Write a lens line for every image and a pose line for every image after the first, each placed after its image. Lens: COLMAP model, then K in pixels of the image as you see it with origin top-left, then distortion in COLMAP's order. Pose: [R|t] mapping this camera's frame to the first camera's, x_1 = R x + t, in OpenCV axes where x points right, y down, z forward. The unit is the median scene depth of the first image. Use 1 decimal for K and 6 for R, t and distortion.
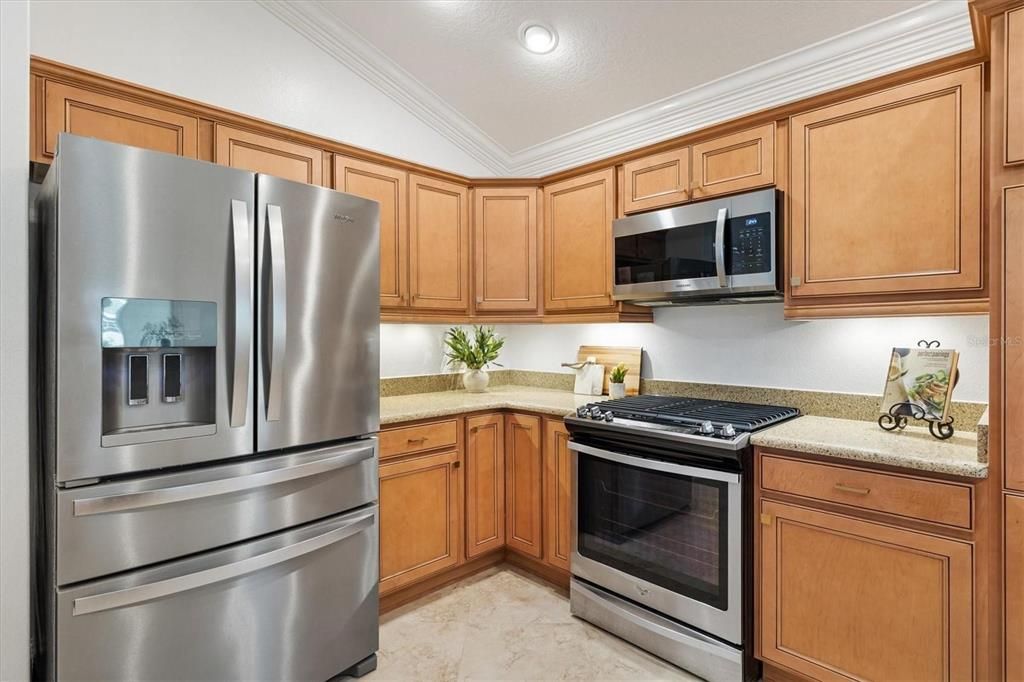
lens RADIAL K [[514.5, 0, 509.6], [0, 514.5, 333.7], [0, 0, 1]] dist [0.000296, 0.000215]
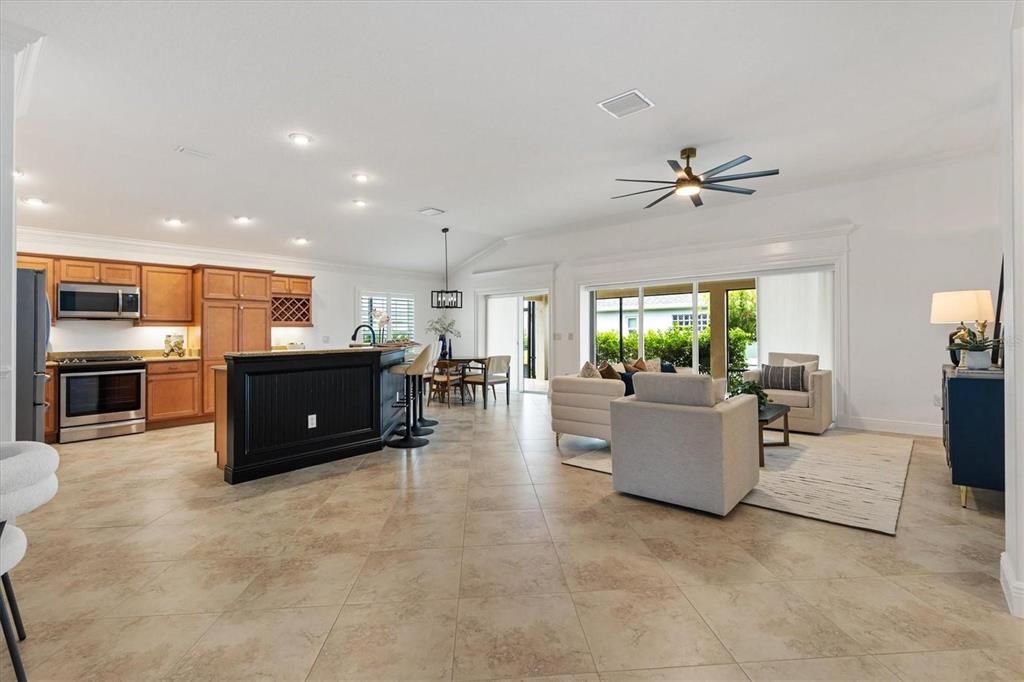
lens RADIAL K [[473.3, 0, 514.9], [0, 473.3, 327.6], [0, 0, 1]] dist [0.001669, -0.005486]
pose [[-0.075772, 0.013905, 0.997028, -2.892073], [0.014256, 0.999816, -0.012860, 0.056427], [-0.997023, 0.013239, -0.075956, -1.263566]]
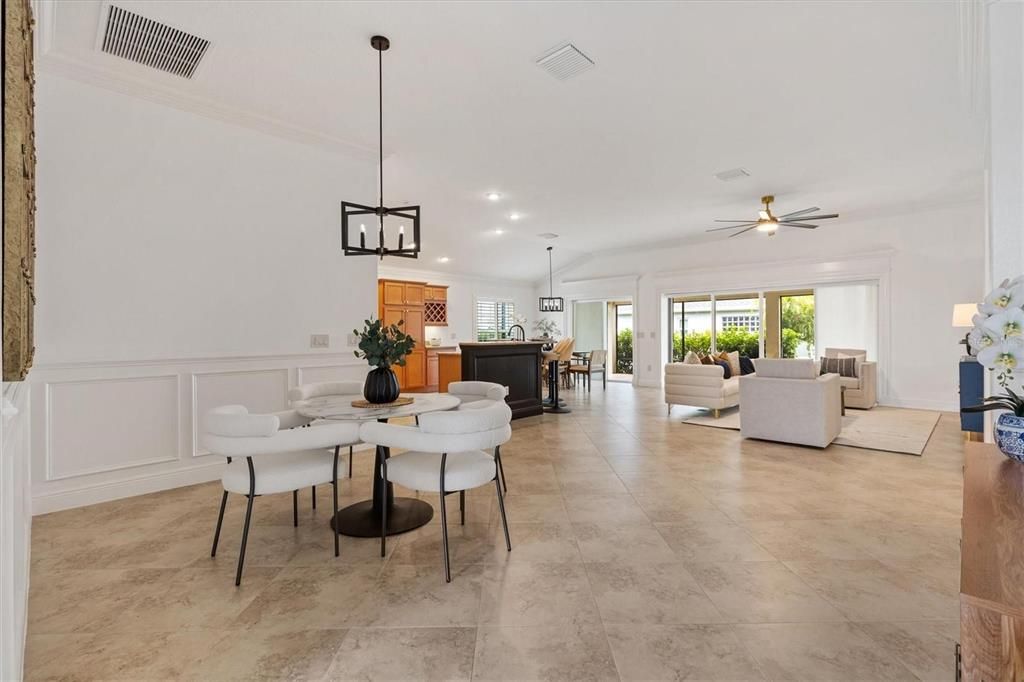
lens RADIAL K [[473.3, 0, 512.1], [0, 473.3, 326.0], [0, 0, 1]] dist [0.001669, -0.005486]
pose [[-0.016112, 0.016591, 0.999733, -3.894382], [0.008346, 0.999830, -0.016458, 0.063357], [-0.999835, 0.008079, -0.016248, -0.429447]]
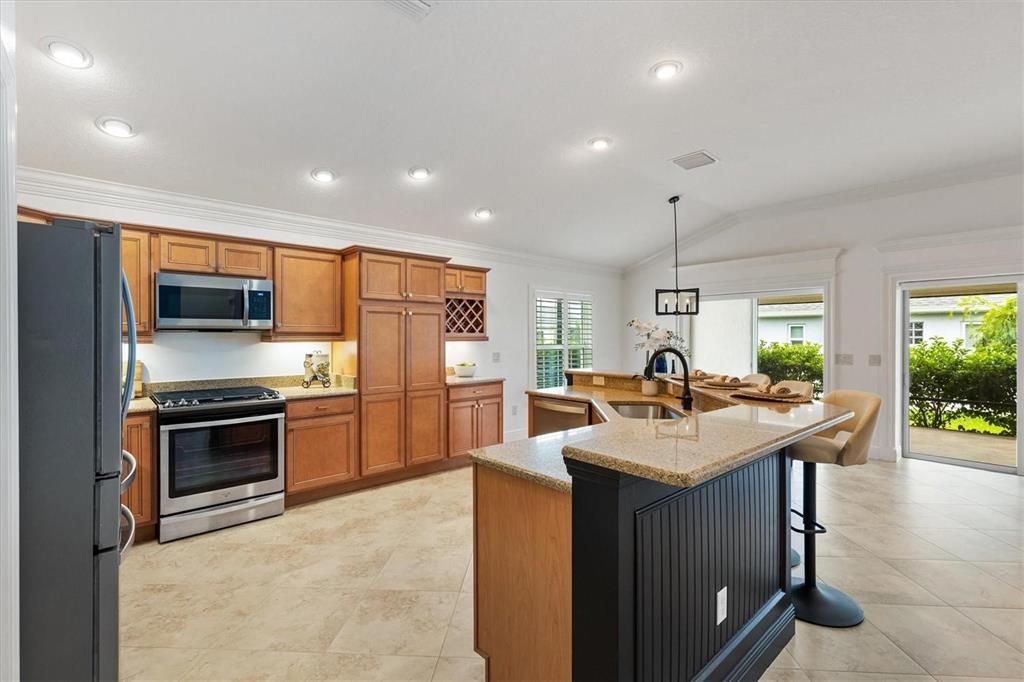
lens RADIAL K [[473.3, 0, 514.2], [0, 473.3, 338.8], [0, 0, 1]] dist [0.001669, -0.005486]
pose [[0.042783, -0.002465, 0.999081, -1.477130], [0.002339, 0.999994, 0.002367, -0.048086], [-0.999082, 0.002236, 0.042789, -0.080105]]
